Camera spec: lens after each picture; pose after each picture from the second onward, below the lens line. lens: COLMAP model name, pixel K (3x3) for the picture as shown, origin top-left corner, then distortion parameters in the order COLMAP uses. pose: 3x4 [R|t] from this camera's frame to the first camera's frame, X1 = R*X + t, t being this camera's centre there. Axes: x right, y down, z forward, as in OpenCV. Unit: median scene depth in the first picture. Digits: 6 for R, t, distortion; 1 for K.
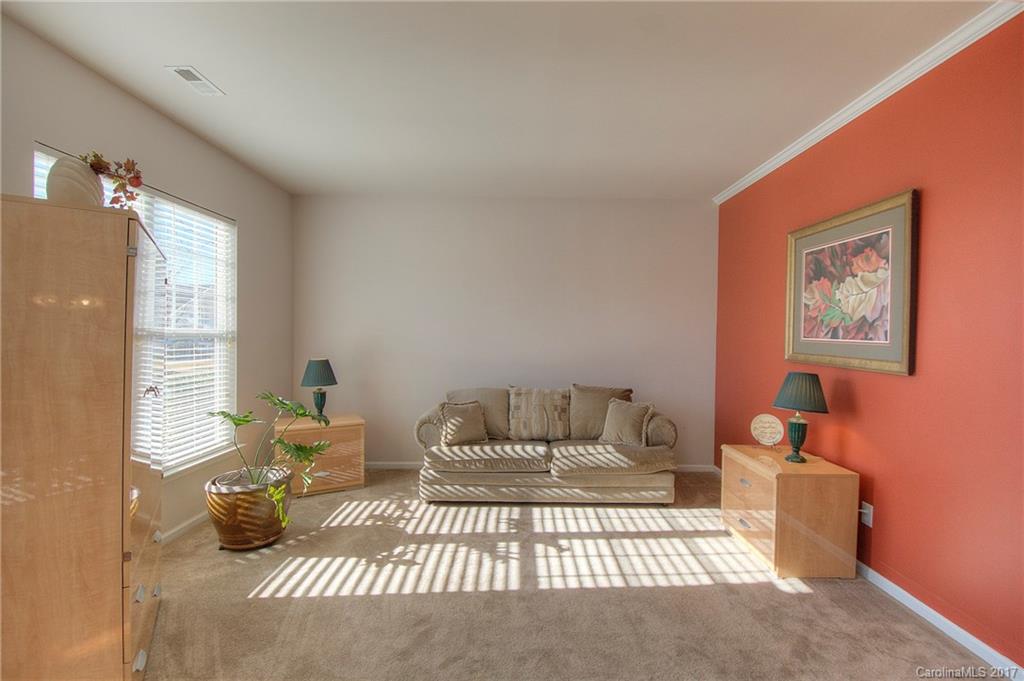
lens RADIAL K [[458.2, 0, 512.0], [0, 458.2, 340.5], [0, 0, 1]] dist [0.001918, 0.000042]
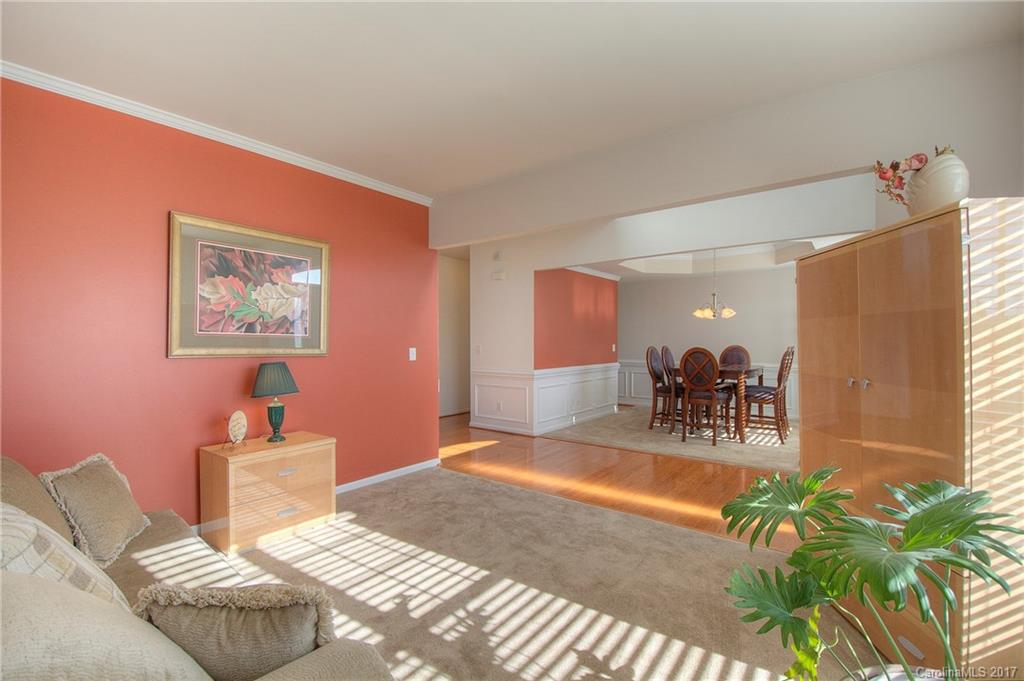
lens RADIAL K [[458.2, 0, 512.0], [0, 458.2, 340.5], [0, 0, 1]] dist [0.001918, 0.000042]
pose [[-0.793647, -0.014621, 0.608203, -0.526065], [-0.003738, 0.999810, 0.019157, -0.009612], [-0.608367, 0.012930, -0.793550, 1.545949]]
